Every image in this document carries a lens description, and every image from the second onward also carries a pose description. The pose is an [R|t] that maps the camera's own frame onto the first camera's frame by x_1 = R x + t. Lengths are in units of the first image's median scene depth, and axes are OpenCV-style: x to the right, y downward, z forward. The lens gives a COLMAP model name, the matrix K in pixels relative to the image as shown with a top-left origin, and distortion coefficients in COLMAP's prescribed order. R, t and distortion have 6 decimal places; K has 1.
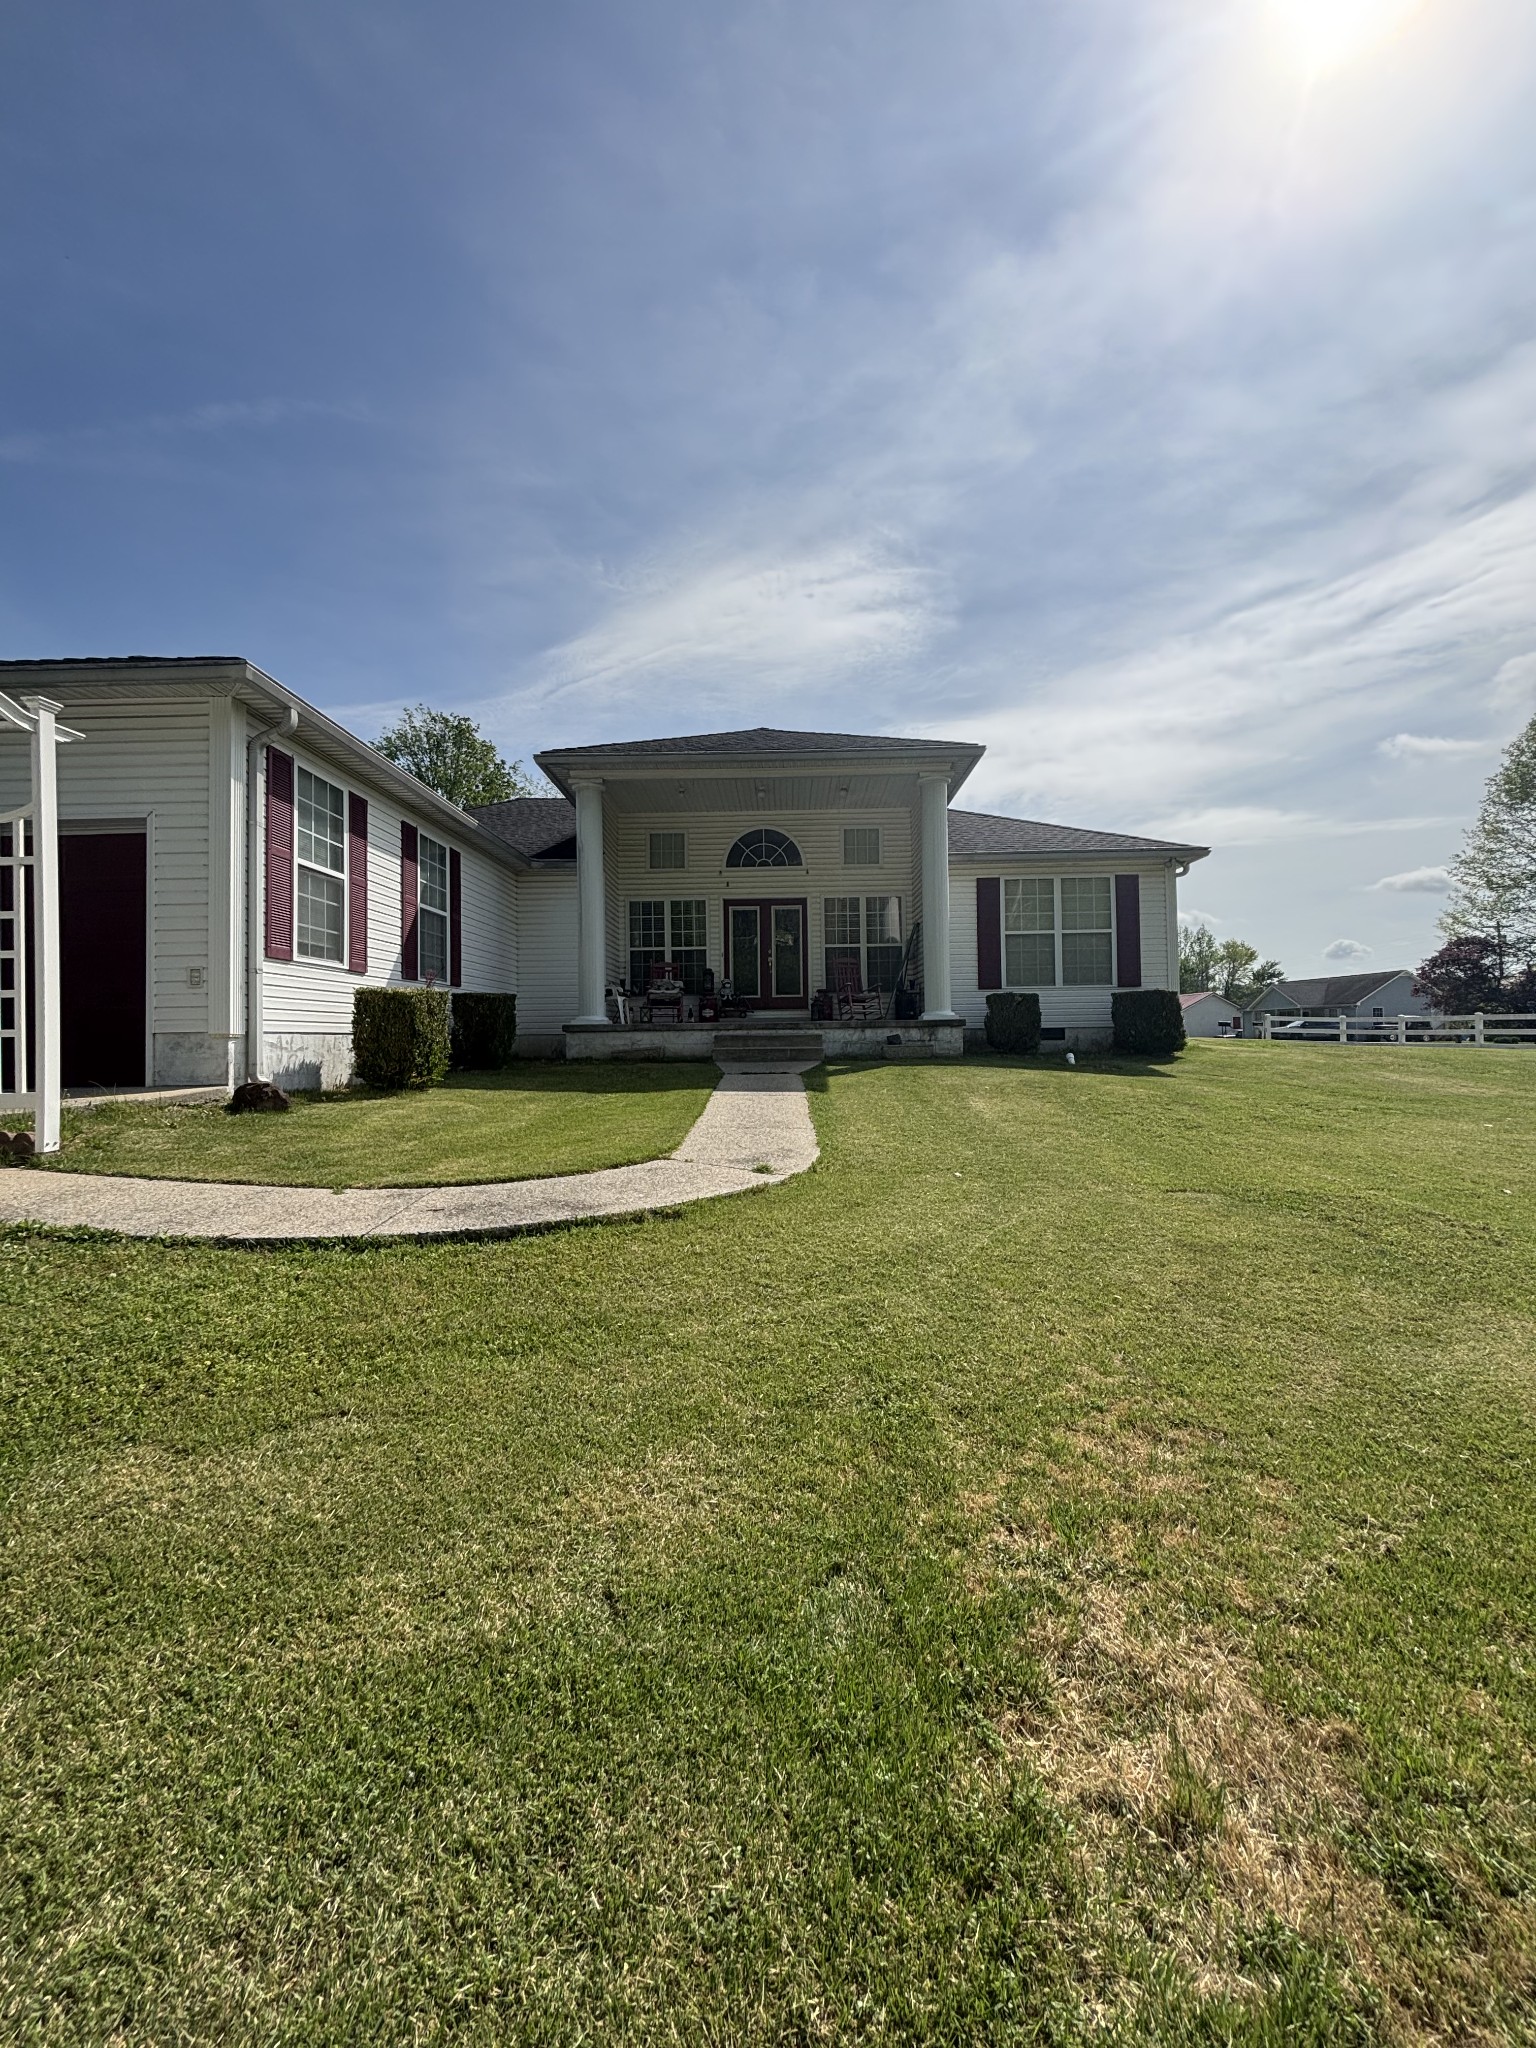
lens RADIAL K [[832.4, 0, 752.3], [0, 832.4, 1024.4], [0, 0, 1]] dist [-0.000674, -0.010642]
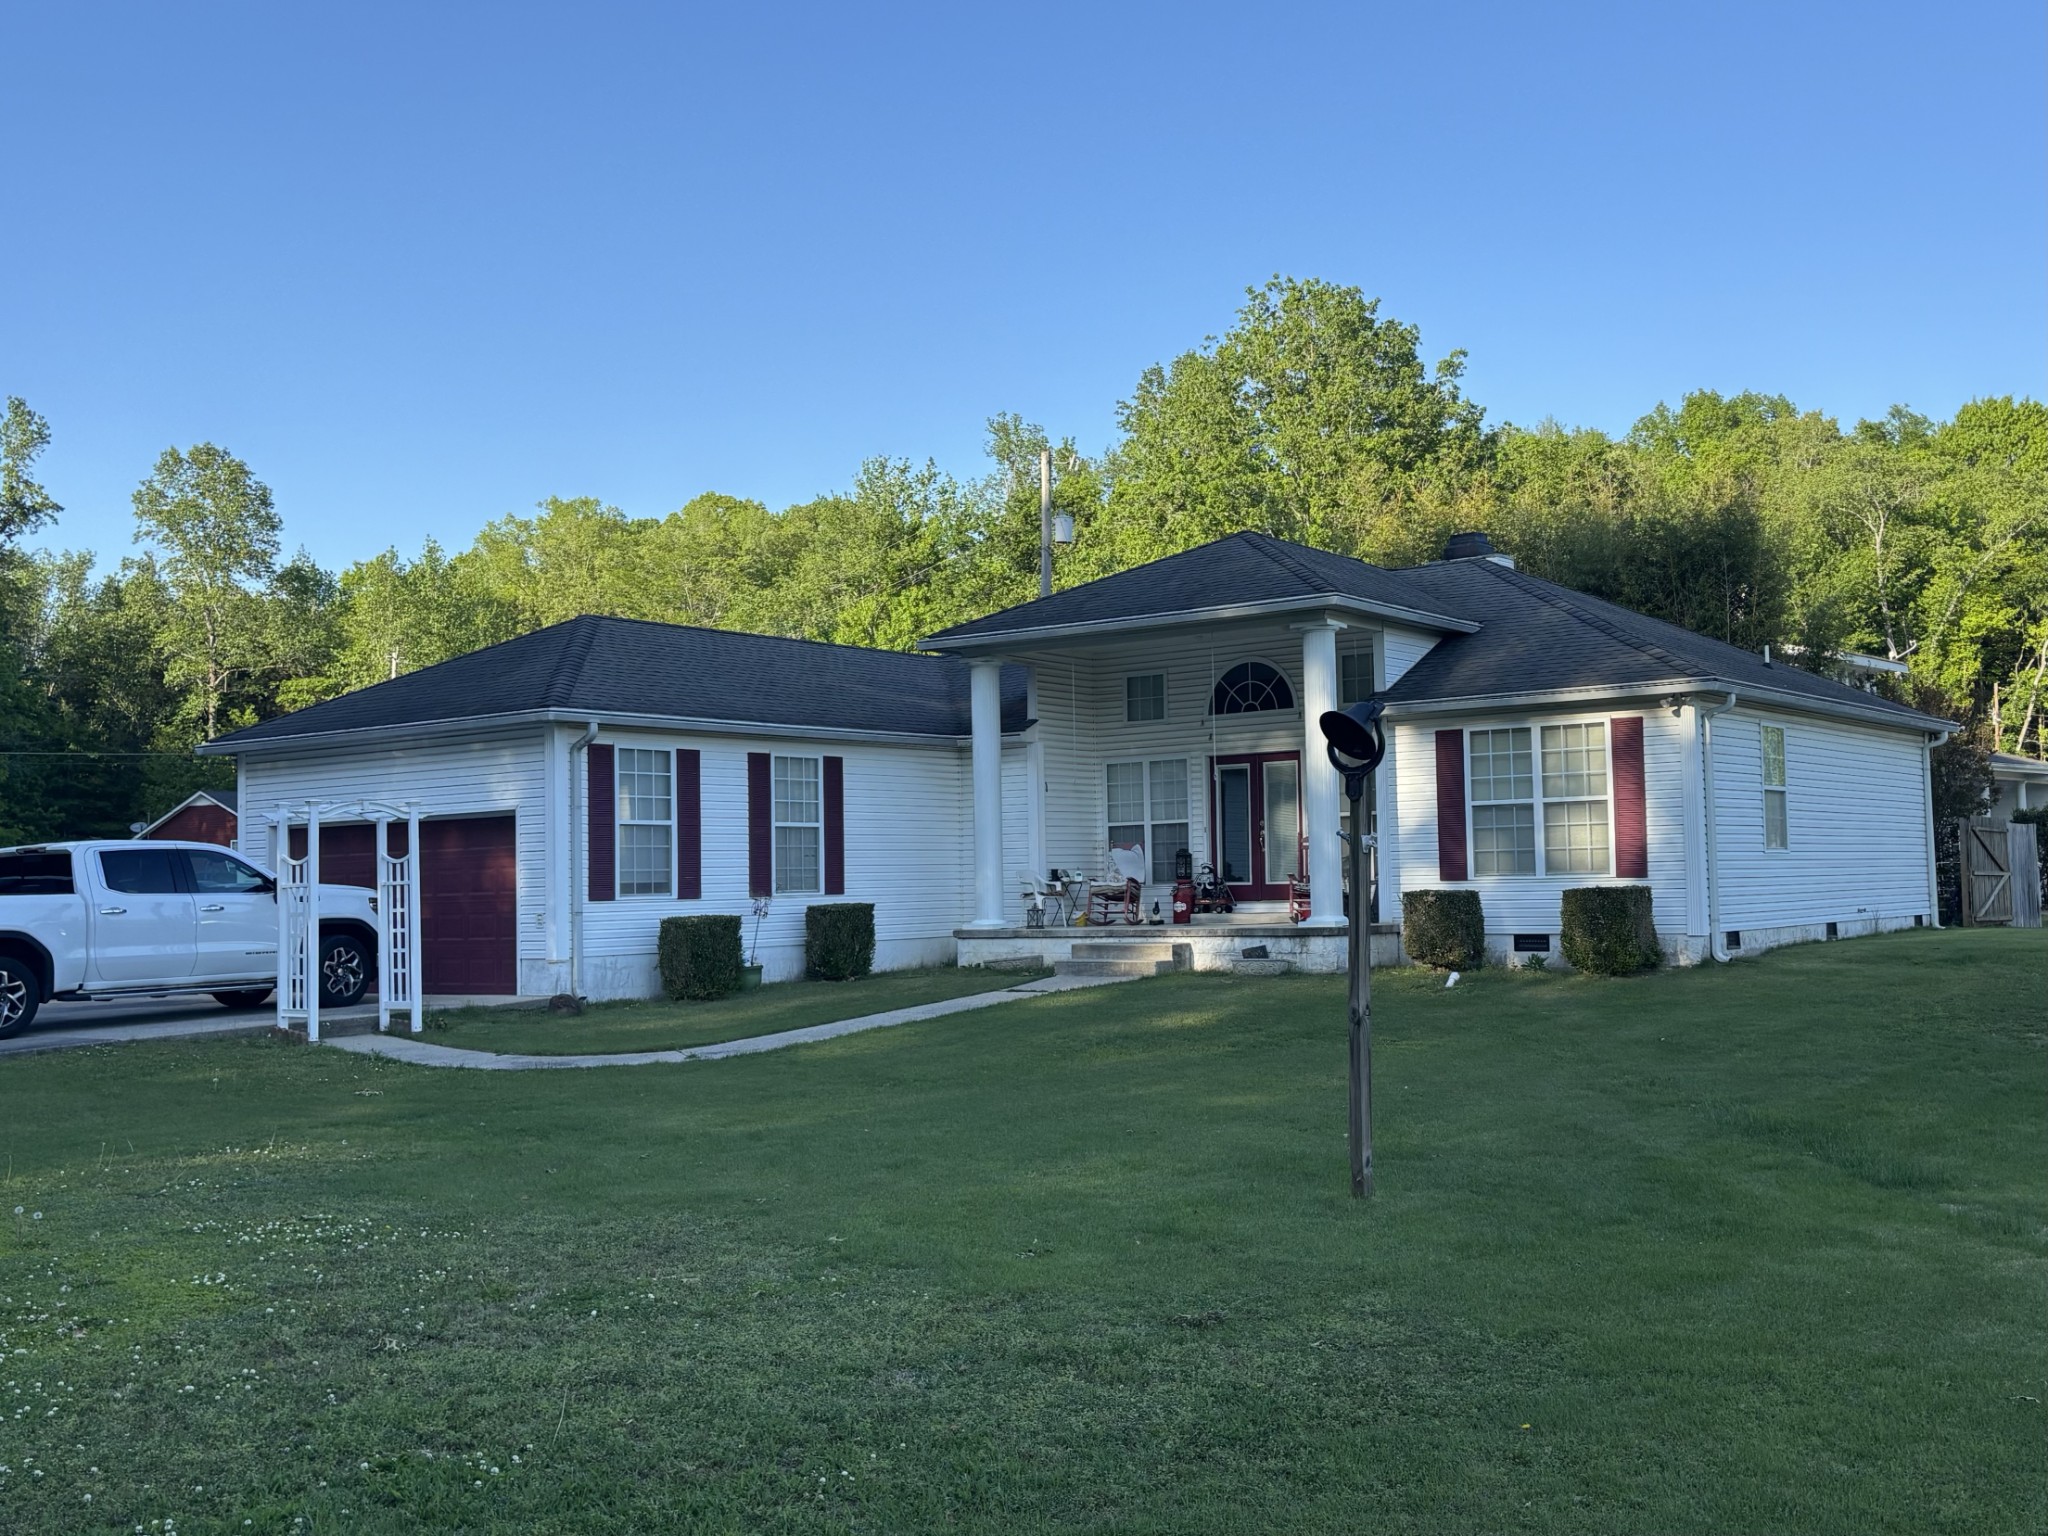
lens RADIAL K [[2003.5, 0, 1024.0], [0, 2003.5, 768.0], [0, 0, 1]] dist [0.089157, 0.003003]
pose [[0.814258, -0.041215, -0.579038, 1.134108], [0.022982, 0.998983, -0.038788, -0.091606], [0.580048, 0.018276, 0.814377, -0.756279]]
